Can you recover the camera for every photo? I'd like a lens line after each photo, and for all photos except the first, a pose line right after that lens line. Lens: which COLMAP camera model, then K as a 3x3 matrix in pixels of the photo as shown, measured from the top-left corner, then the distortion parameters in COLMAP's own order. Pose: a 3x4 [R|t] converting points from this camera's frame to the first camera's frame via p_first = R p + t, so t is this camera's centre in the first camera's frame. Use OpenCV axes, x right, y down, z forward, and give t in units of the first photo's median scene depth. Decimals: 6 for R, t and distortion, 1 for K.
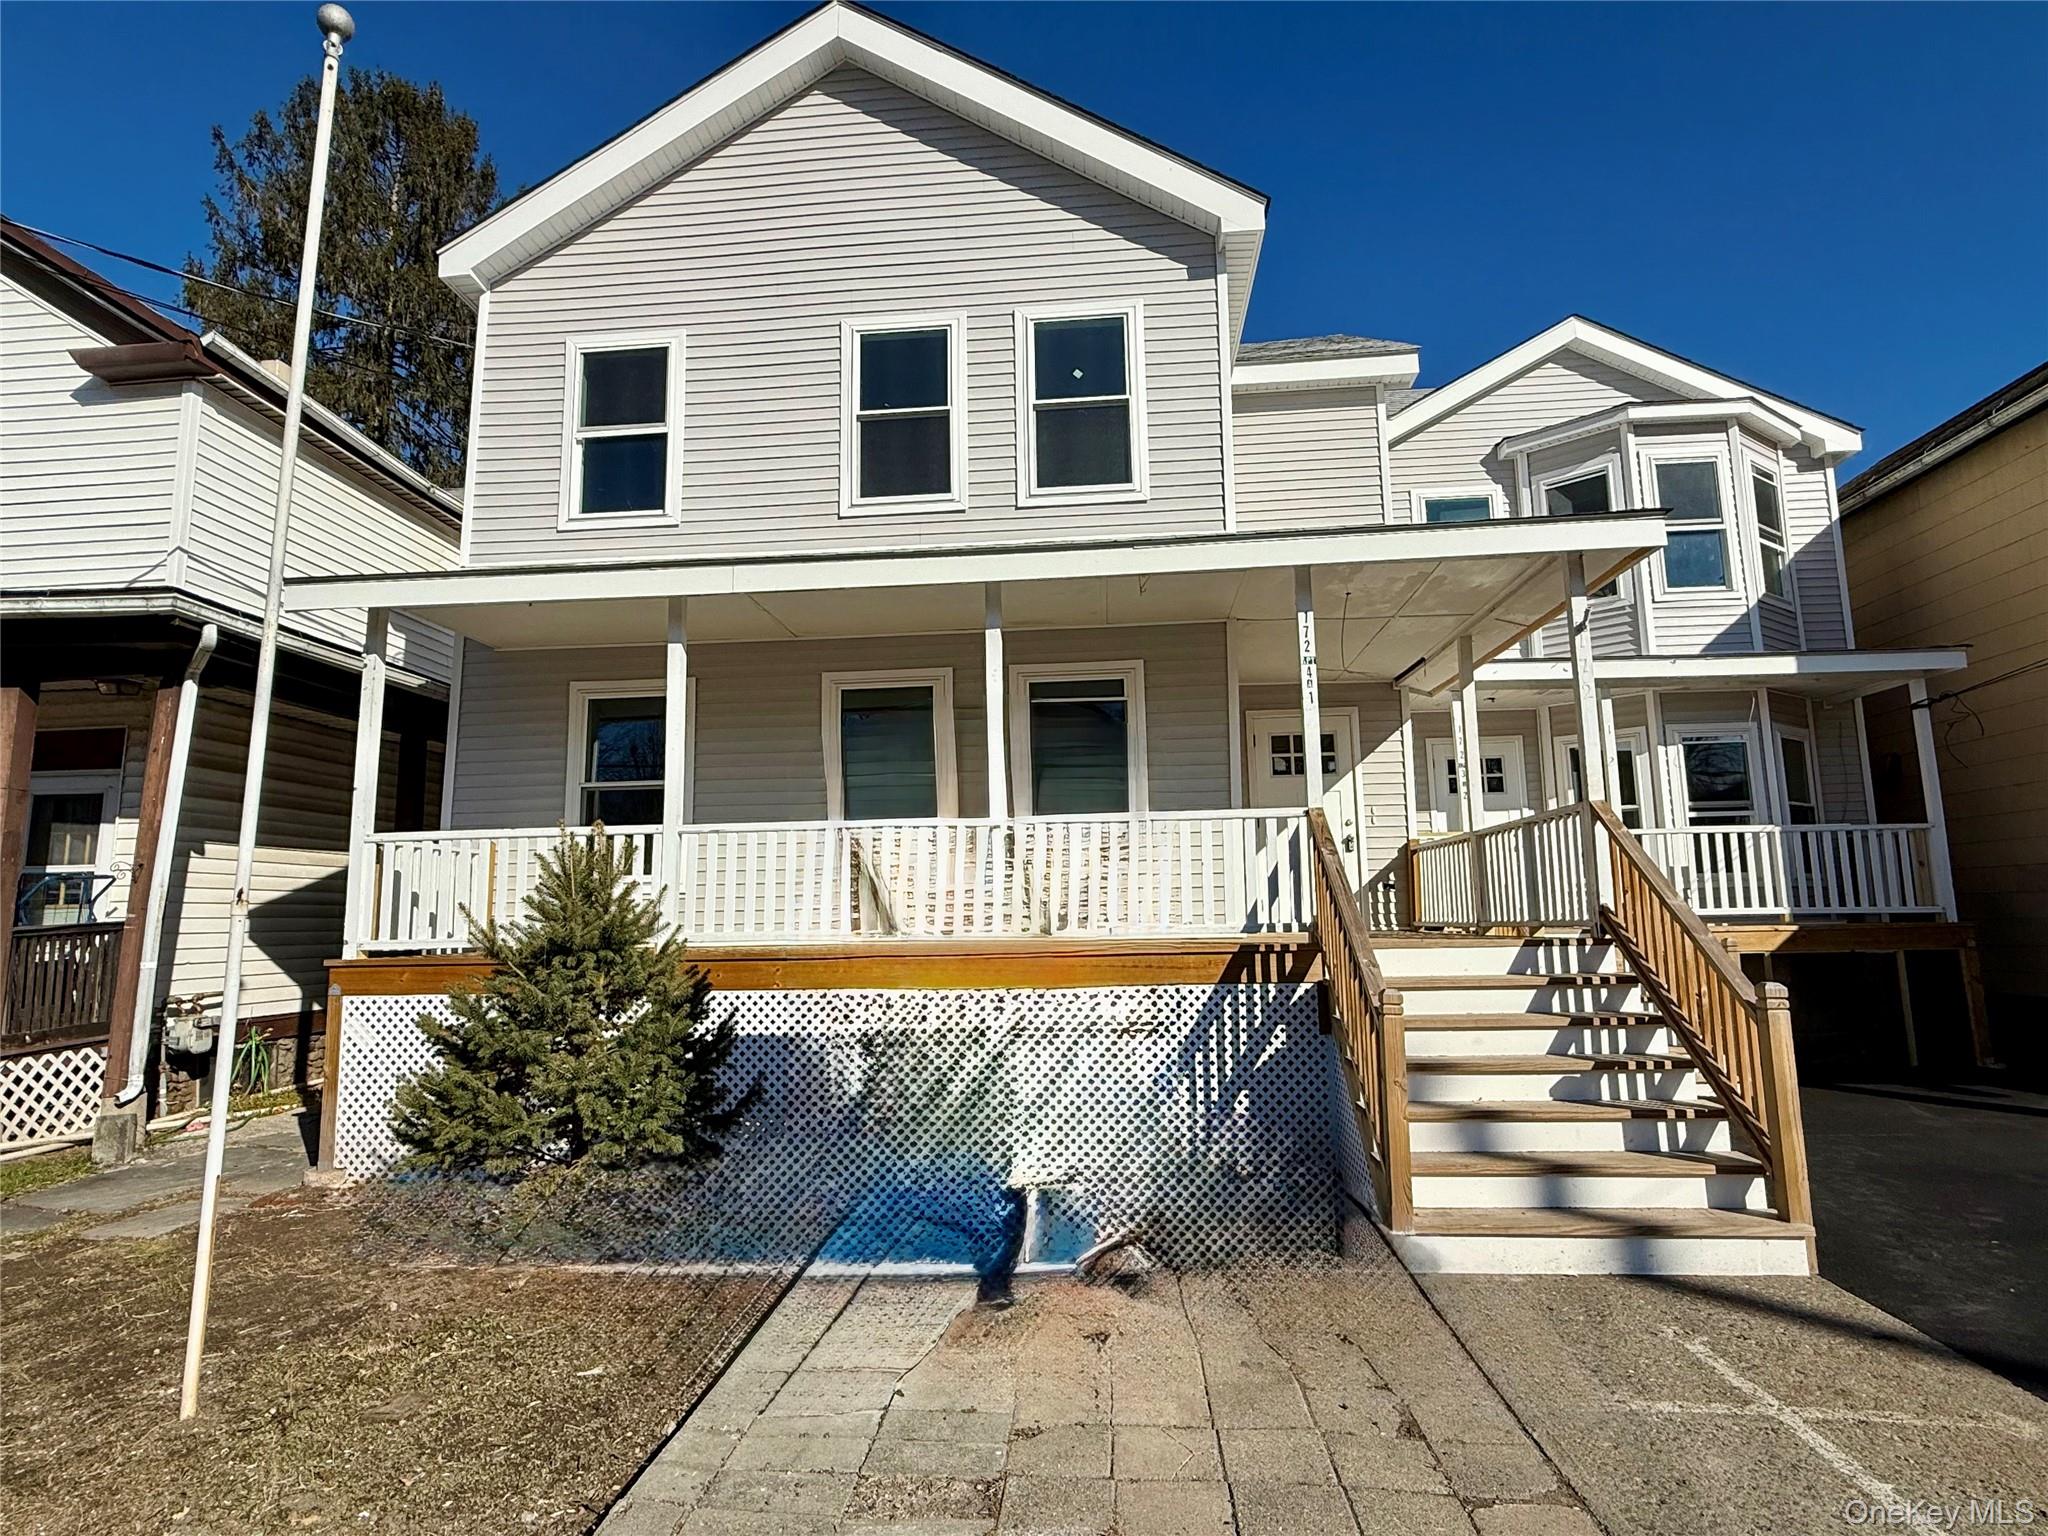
lens RADIAL K [[1080.5, 0, 1020.1], [0, 1080.5, 769.8], [0, 0, 1]] dist [-0.003561, -0.000420]
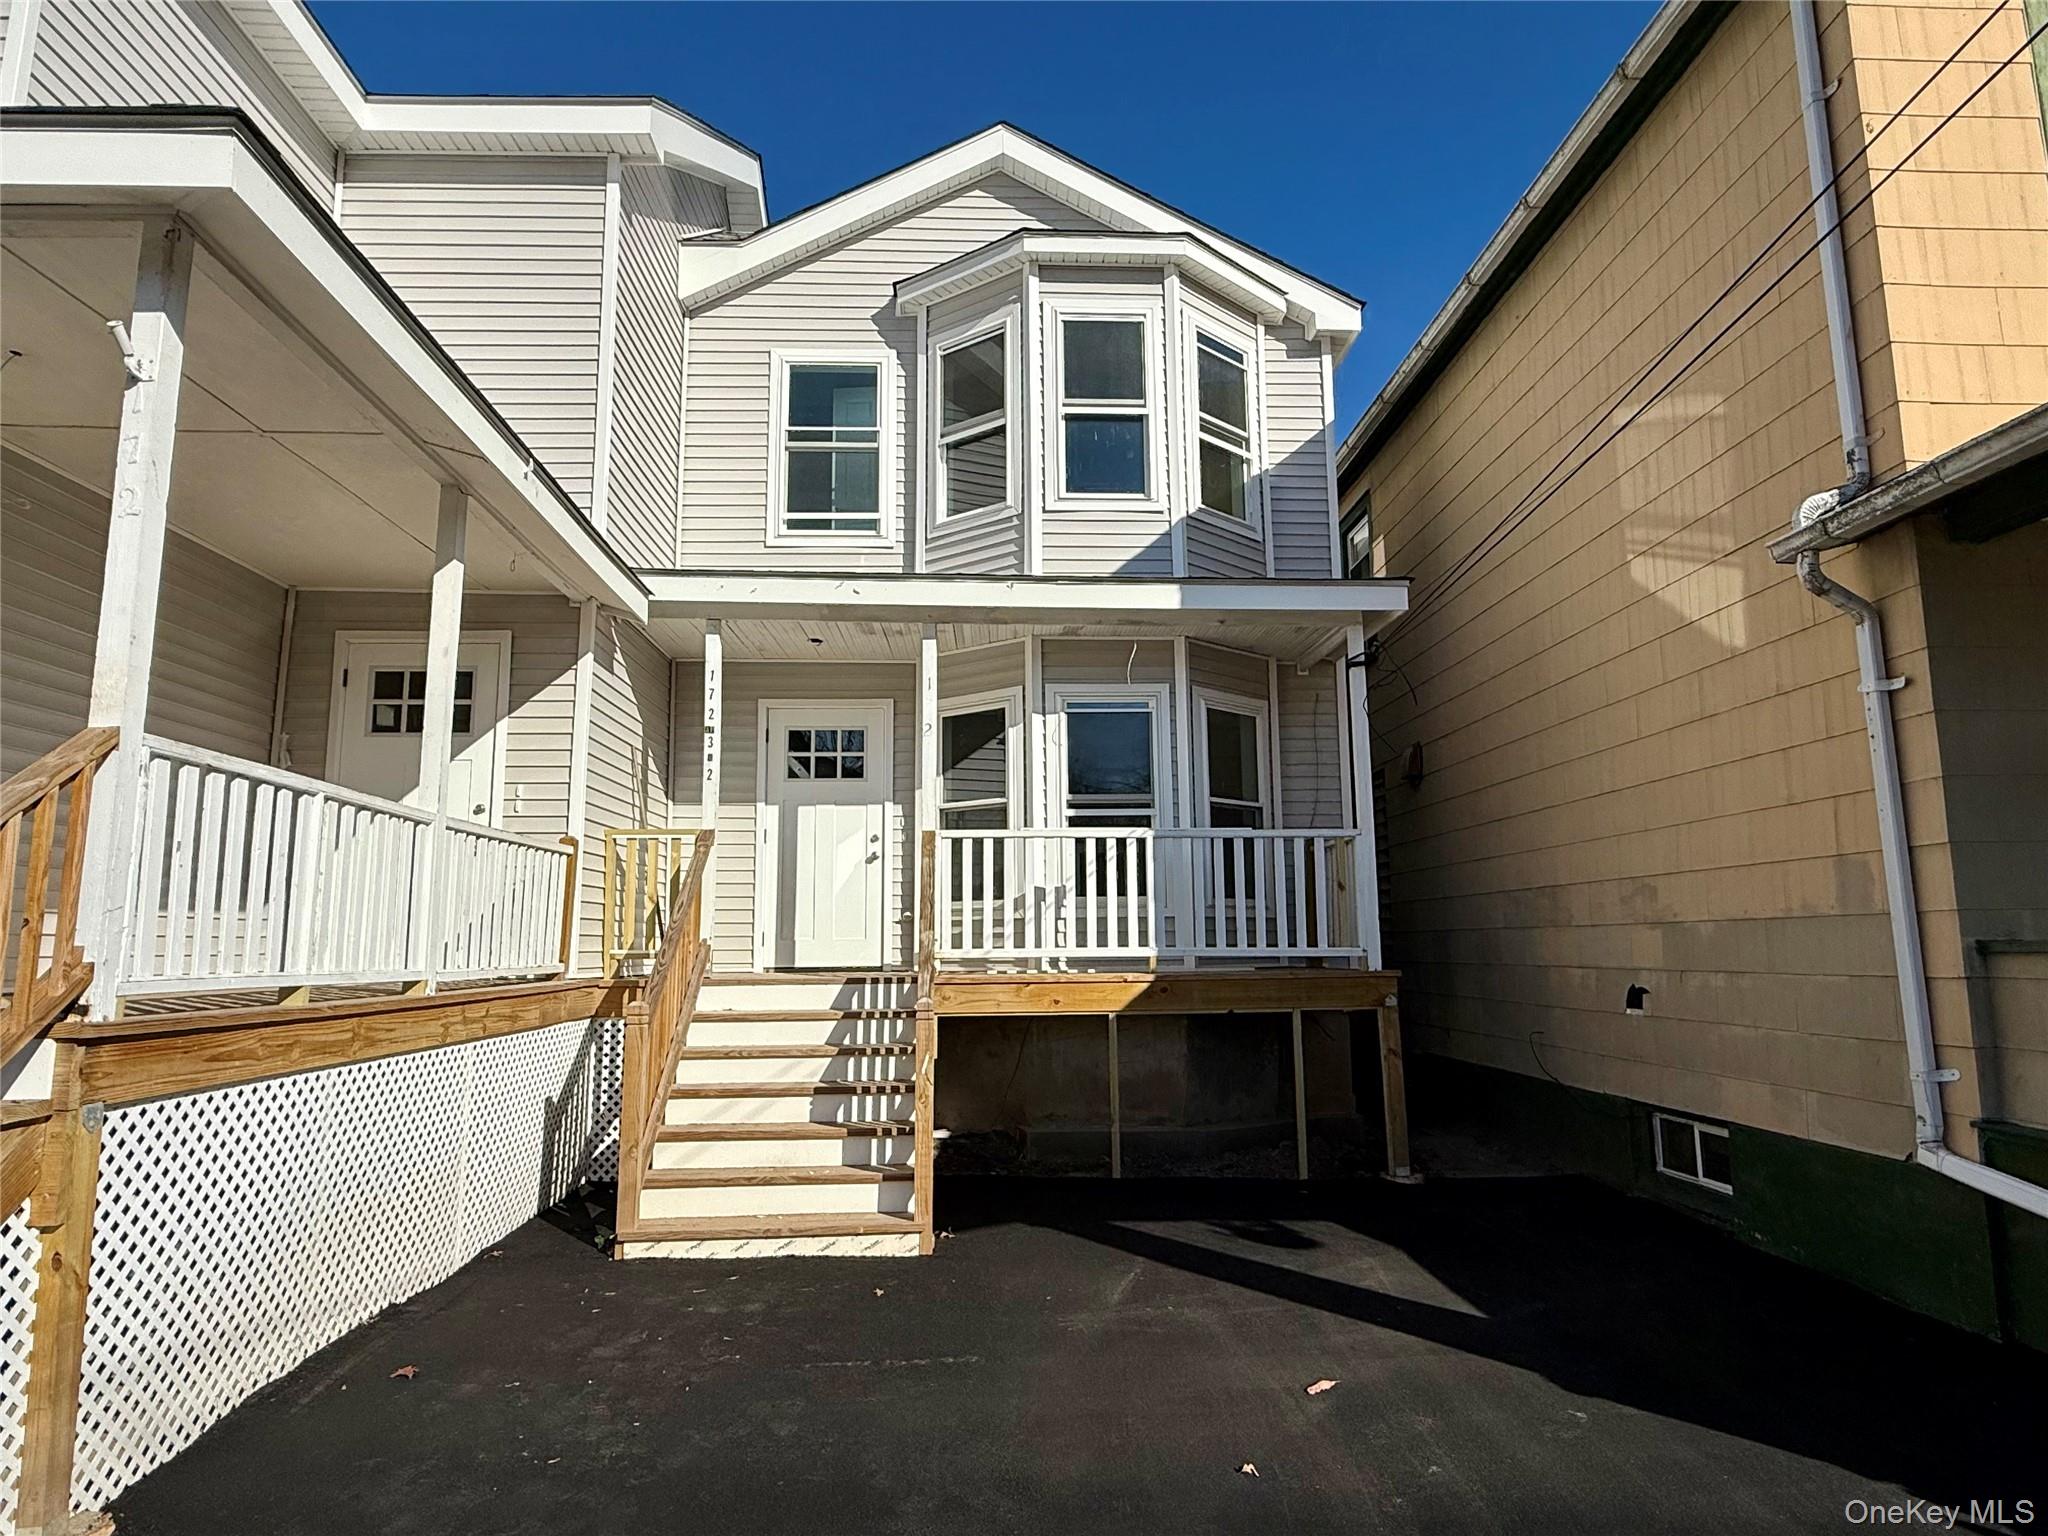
lens RADIAL K [[1180.5, 0, 1025.7], [0, 1180.5, 765.8], [0, 0, 1]] dist [0.007012, -0.000020]
pose [[0.990714, 0.025821, 0.133486, 0.485966], [-0.023457, 0.999539, -0.019256, 0.026664], [-0.133921, 0.015946, 0.990864, 0.245609]]
